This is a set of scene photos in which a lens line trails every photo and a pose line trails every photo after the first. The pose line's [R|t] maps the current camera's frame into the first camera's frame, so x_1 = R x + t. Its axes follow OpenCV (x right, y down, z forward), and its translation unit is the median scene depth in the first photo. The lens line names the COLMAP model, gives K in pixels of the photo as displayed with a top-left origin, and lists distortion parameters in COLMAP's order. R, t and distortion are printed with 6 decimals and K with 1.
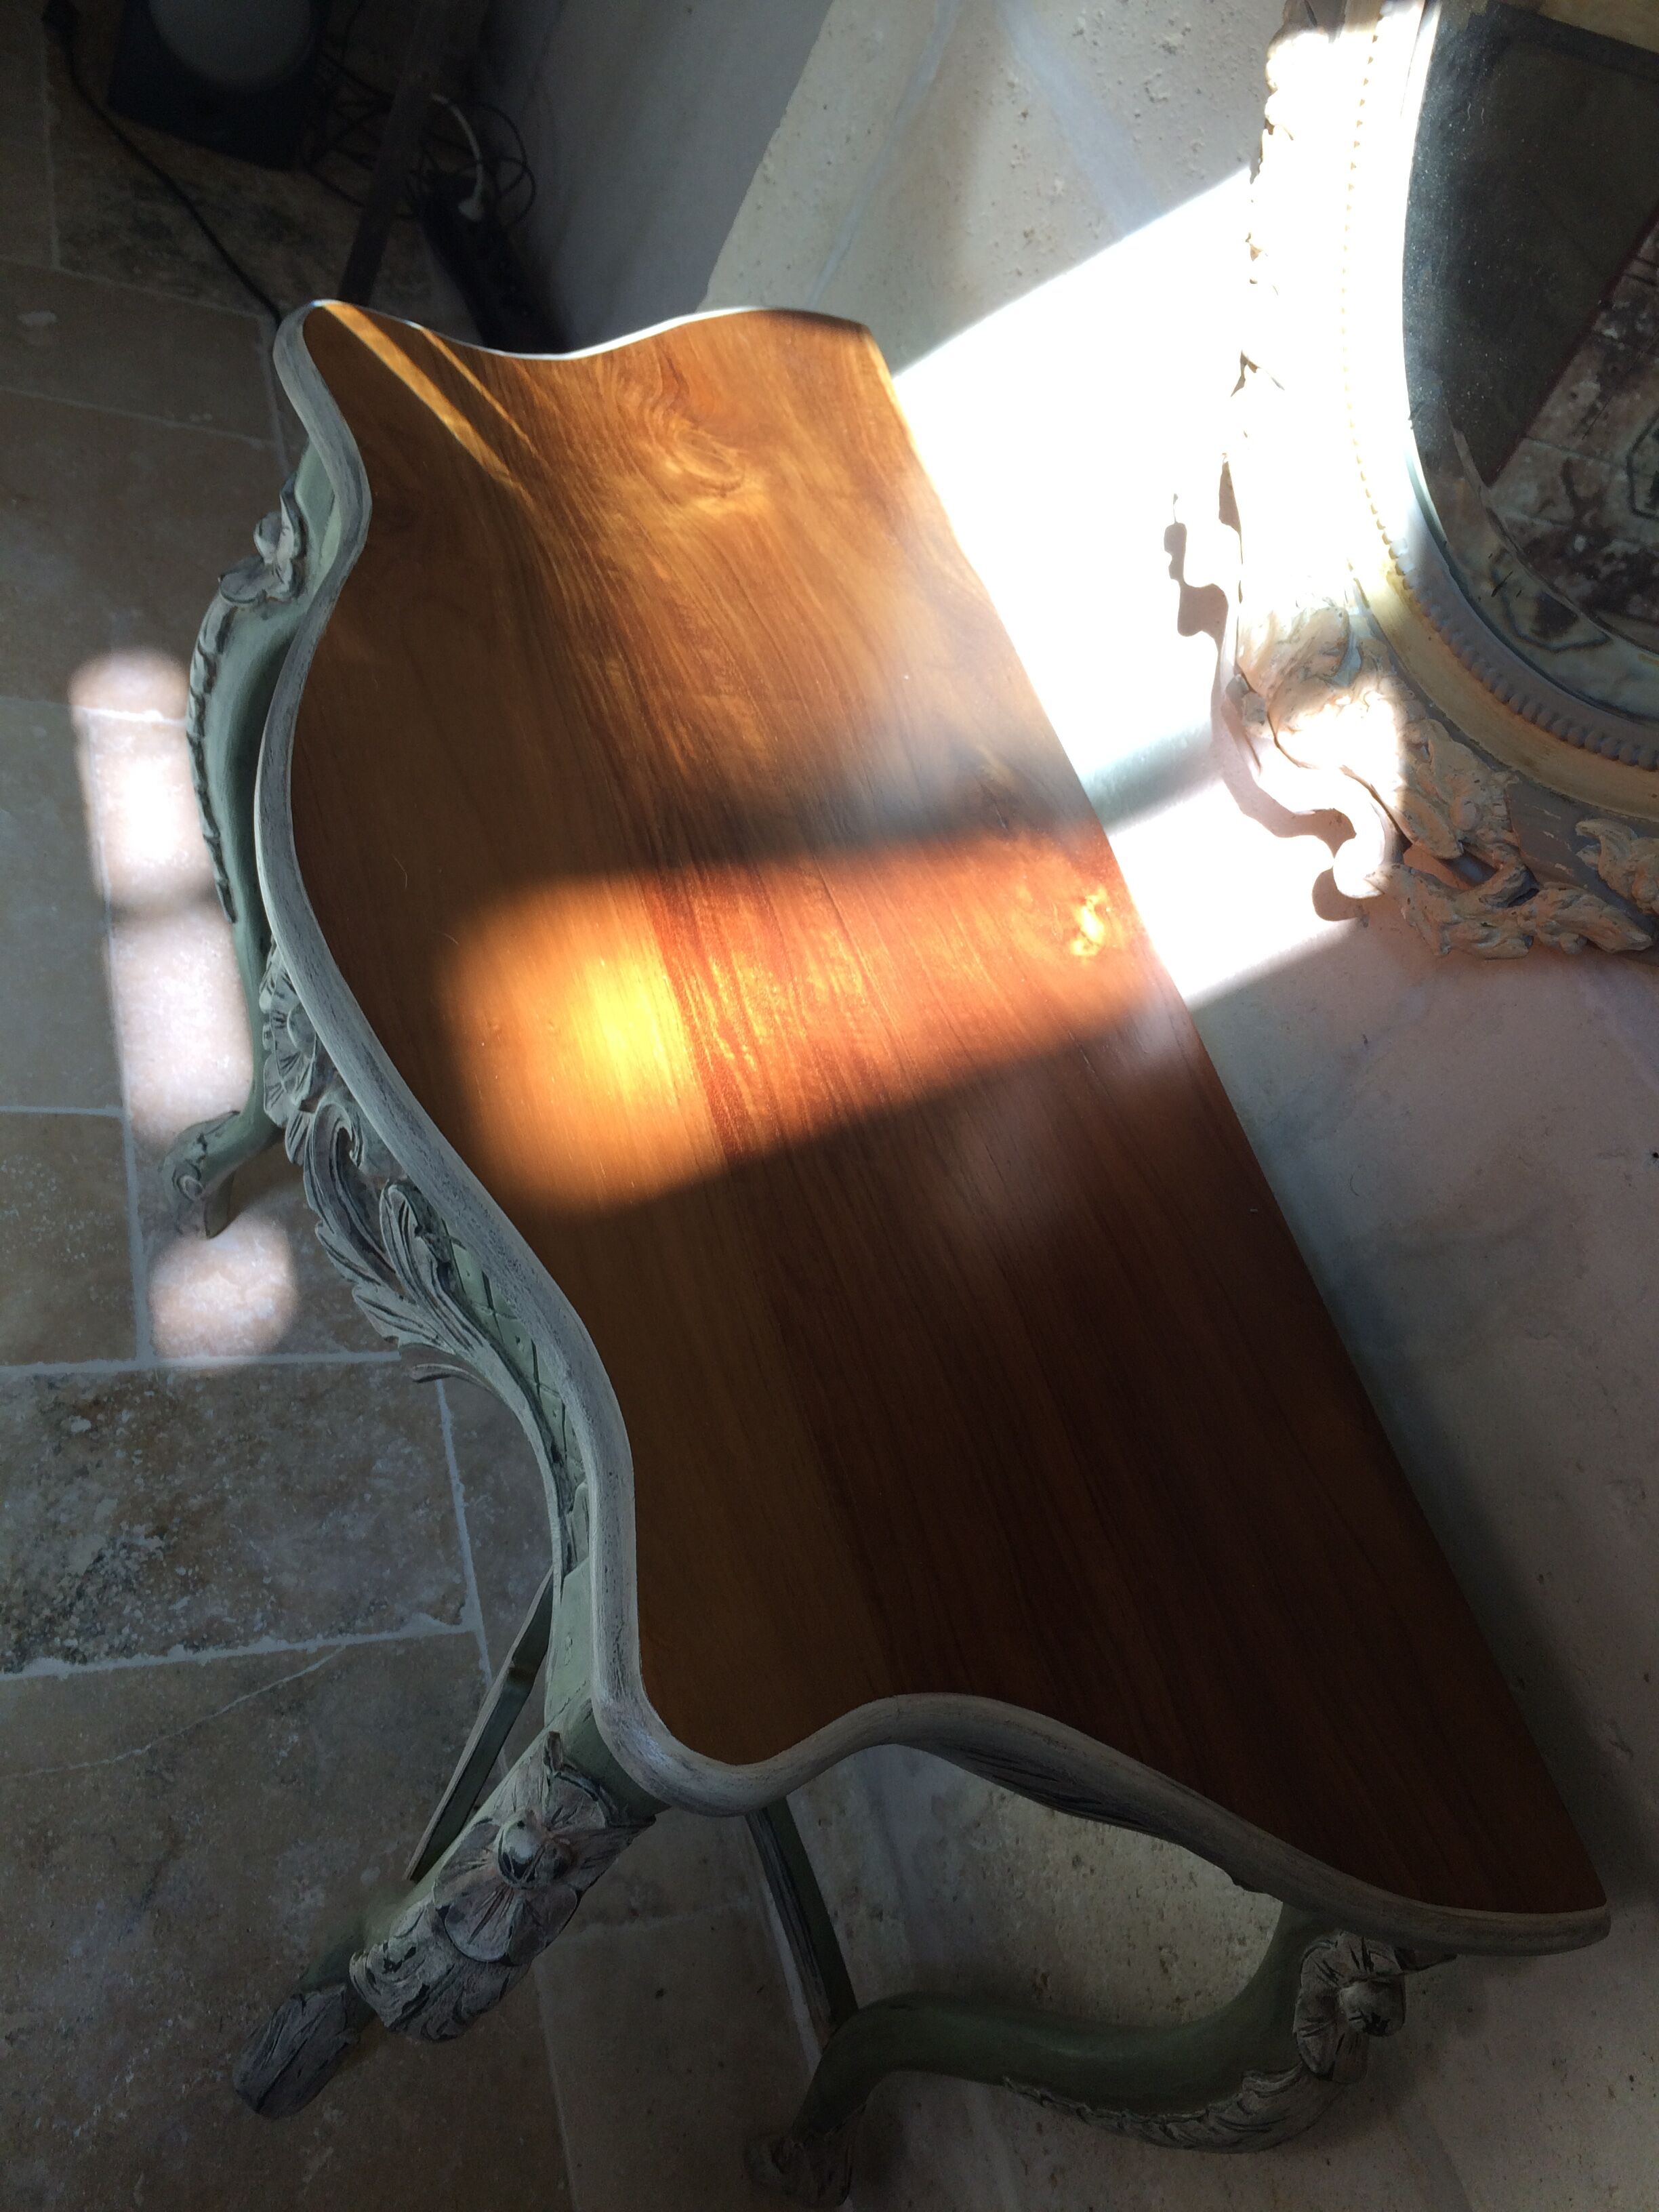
lens RADIAL K [[1921.0, 0, 826.7], [0, 1921.0, 1106.0], [0, 0, 1]] dist [0.083489, -0.125662]
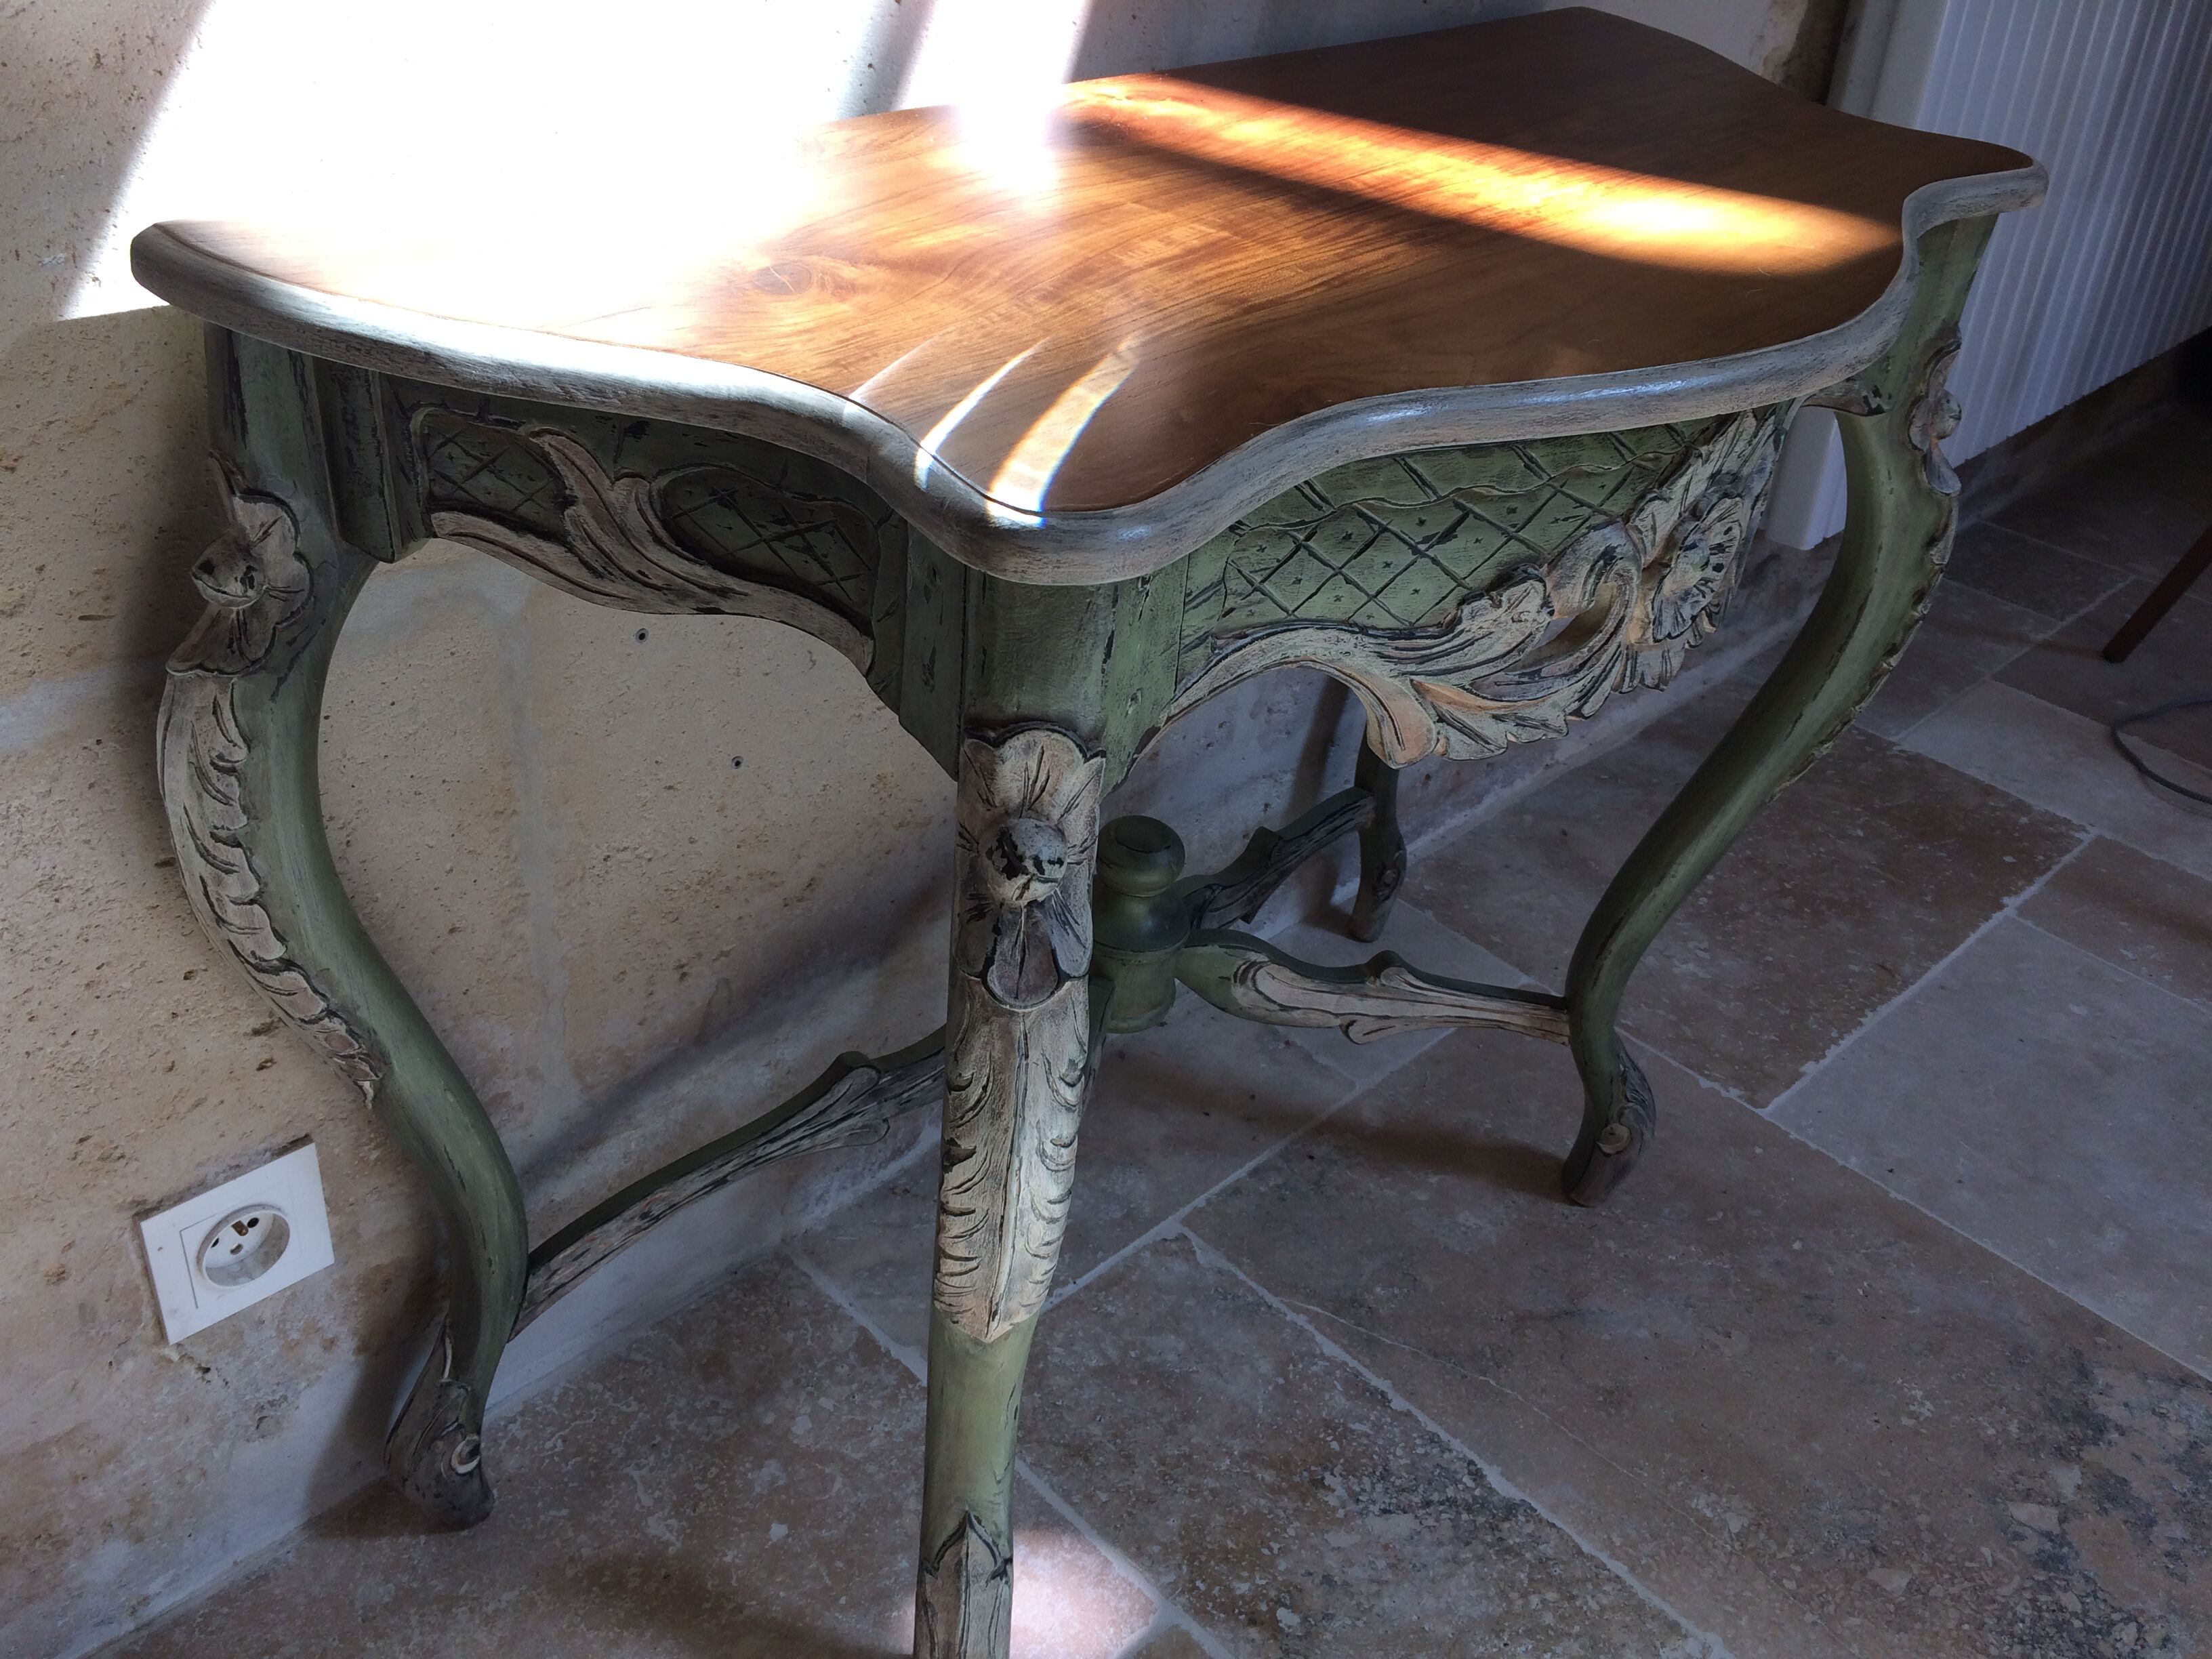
lens RADIAL K [[1921.0, 0, 1114.7], [0, 1921.0, 828.3], [0, 0, 1]] dist [0.083489, -0.125662]
pose [[-0.392187, -0.820075, 0.416733, -0.439929], [0.506990, 0.185312, 0.841796, -0.647546], [-0.767561, 0.541421, 0.343092, 0.616024]]
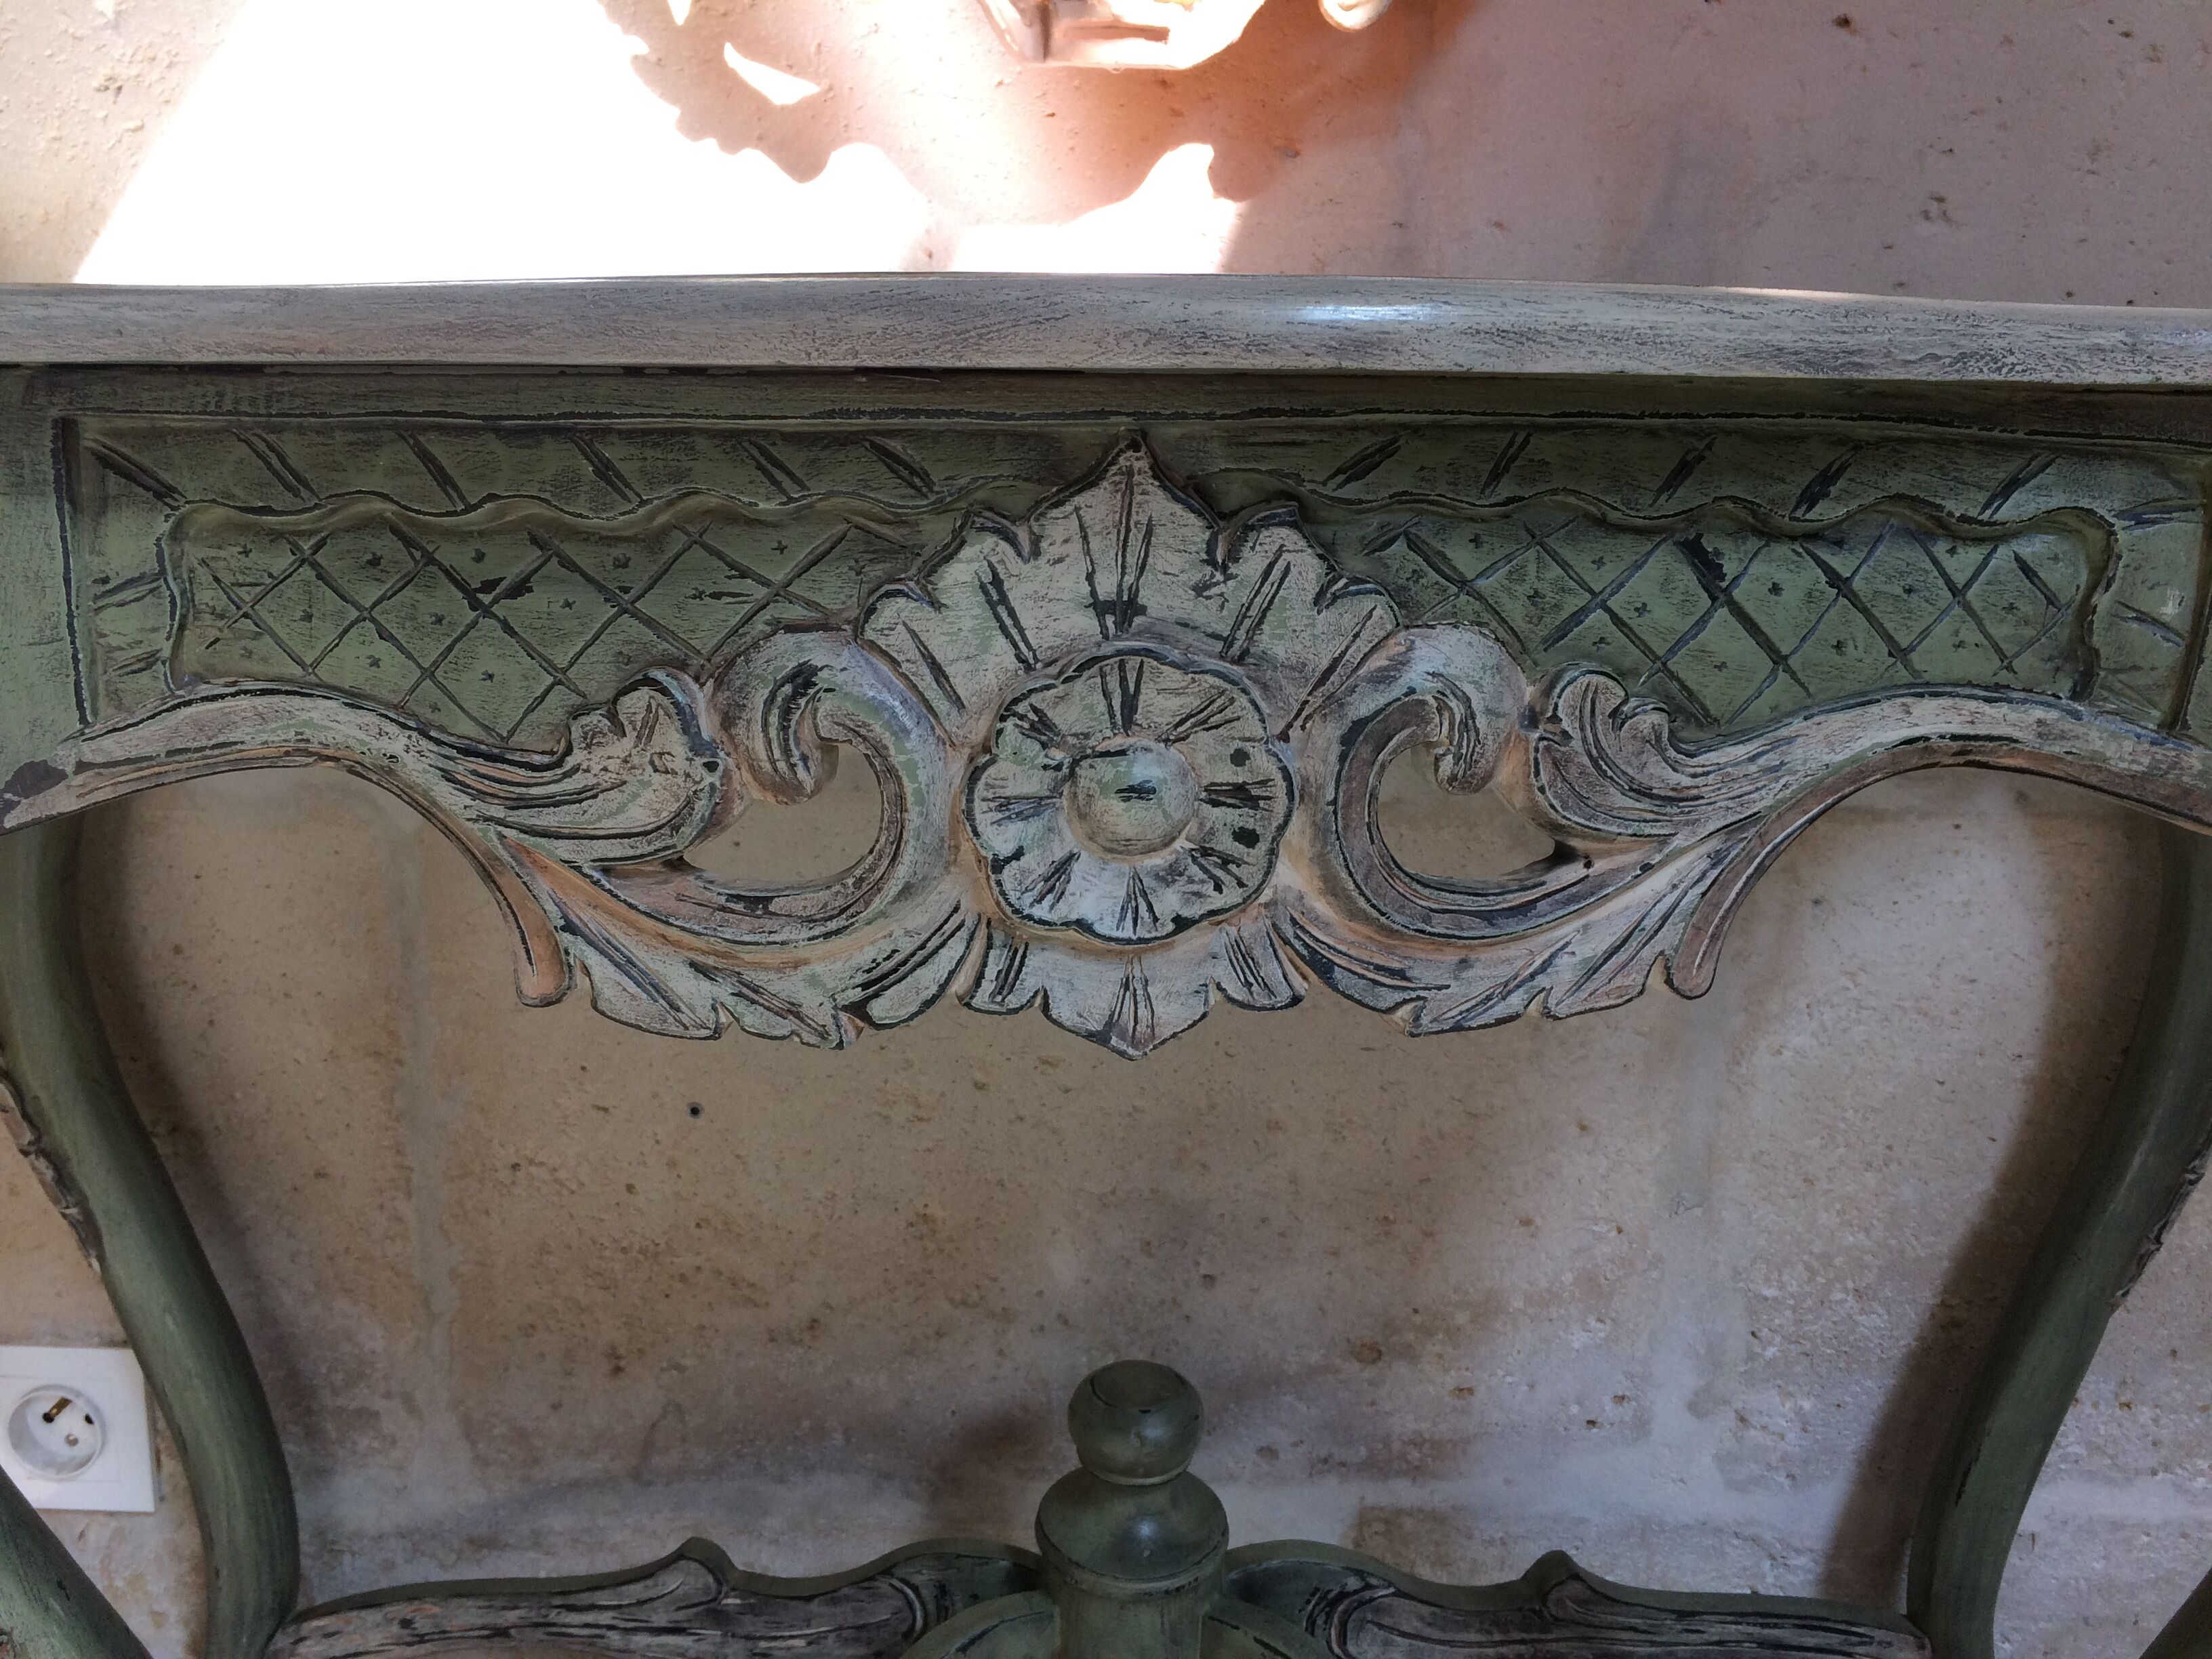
lens RADIAL K [[1921.0, 0, 1104.6], [0, 1921.0, 813.5], [0, 0, 1]] dist [0.083489, -0.125662]
pose [[0.284835, -0.576532, 0.765820, -0.435822], [0.807754, 0.574530, 0.132093, -0.073623], [-0.516142, 0.580969, 0.629342, 0.435480]]
